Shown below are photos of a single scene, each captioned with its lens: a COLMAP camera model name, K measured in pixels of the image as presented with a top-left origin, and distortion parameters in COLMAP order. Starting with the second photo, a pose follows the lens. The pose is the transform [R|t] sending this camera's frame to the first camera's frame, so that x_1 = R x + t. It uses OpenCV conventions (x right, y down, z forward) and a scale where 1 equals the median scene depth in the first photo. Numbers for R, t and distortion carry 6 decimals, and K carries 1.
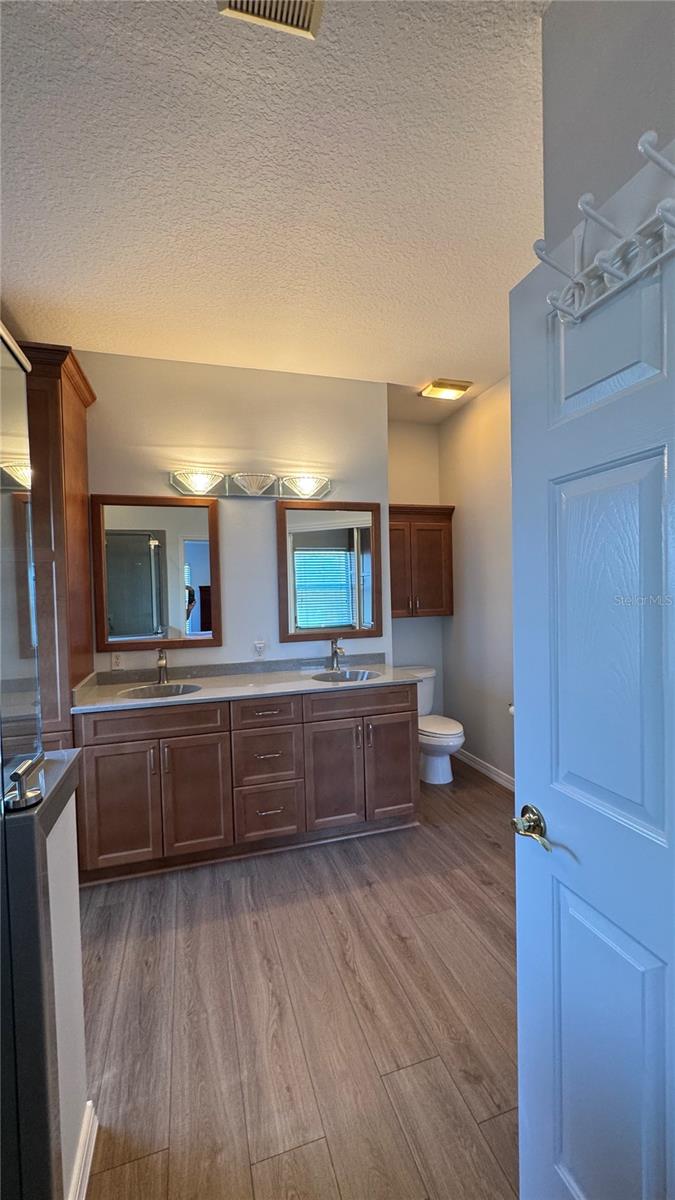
lens RADIAL K [[477.5, 0, 338.9], [0, 477.5, 601.7], [0, 0, 1]] dist [-0.001528, -0.000027]
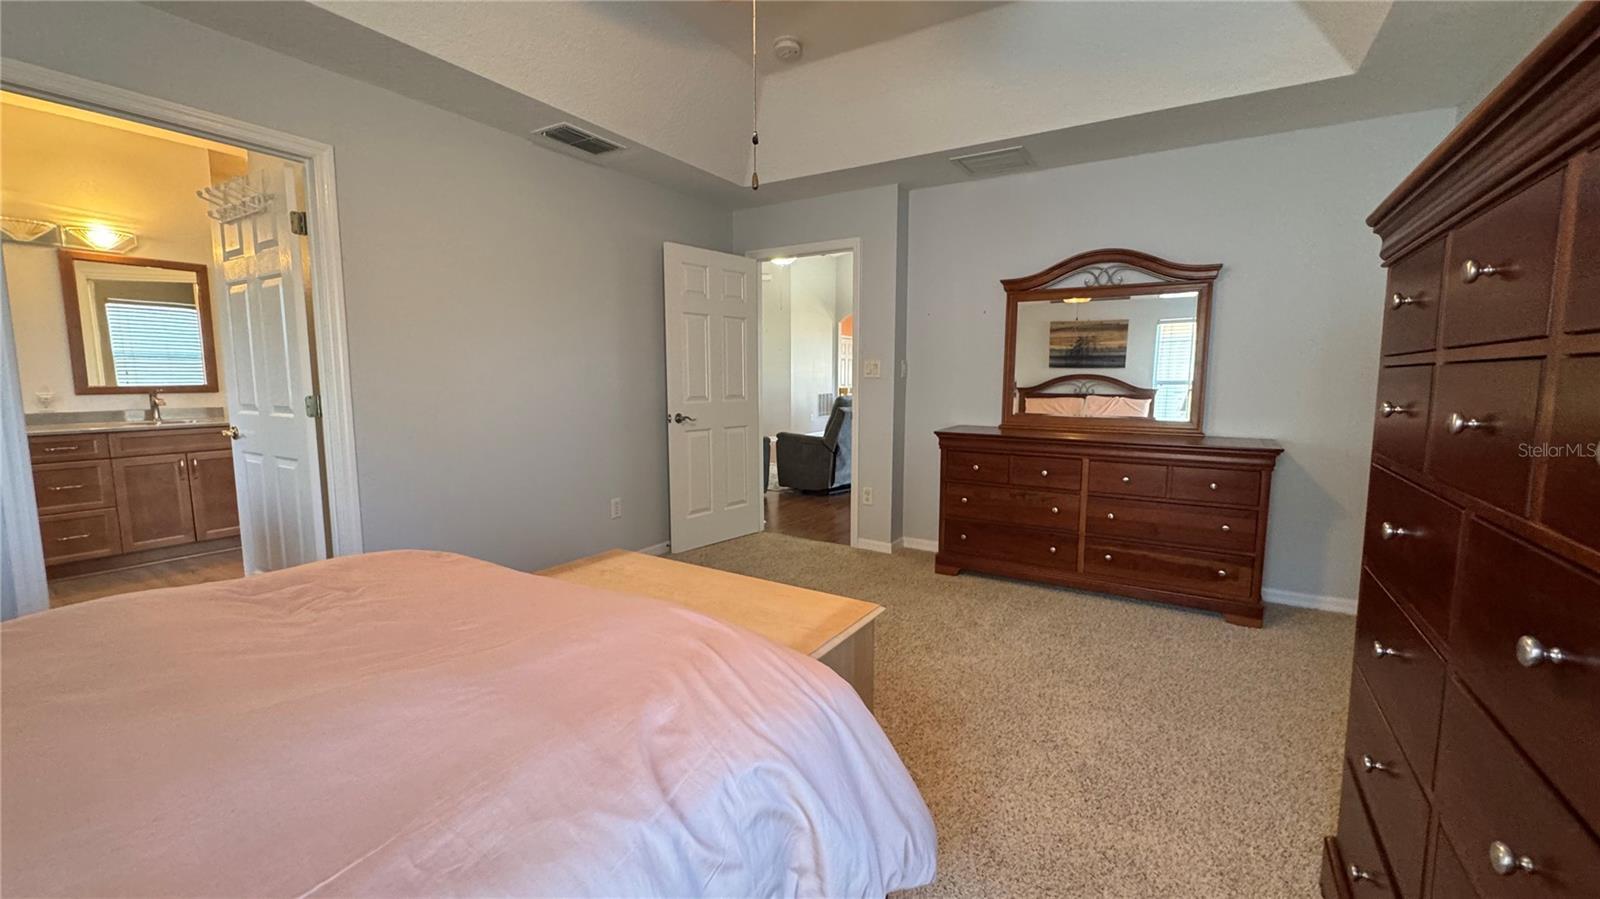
lens RADIAL K [[636.6, 0, 793.1], [0, 636.6, 449.6], [0, 0, 1]] dist [-0.001528, -0.000027]
pose [[0.755205, -0.050536, 0.653538, 0.134388], [-0.003840, 0.996665, 0.081506, 0.084282], [-0.655478, -0.064064, 0.752493, -0.987932]]
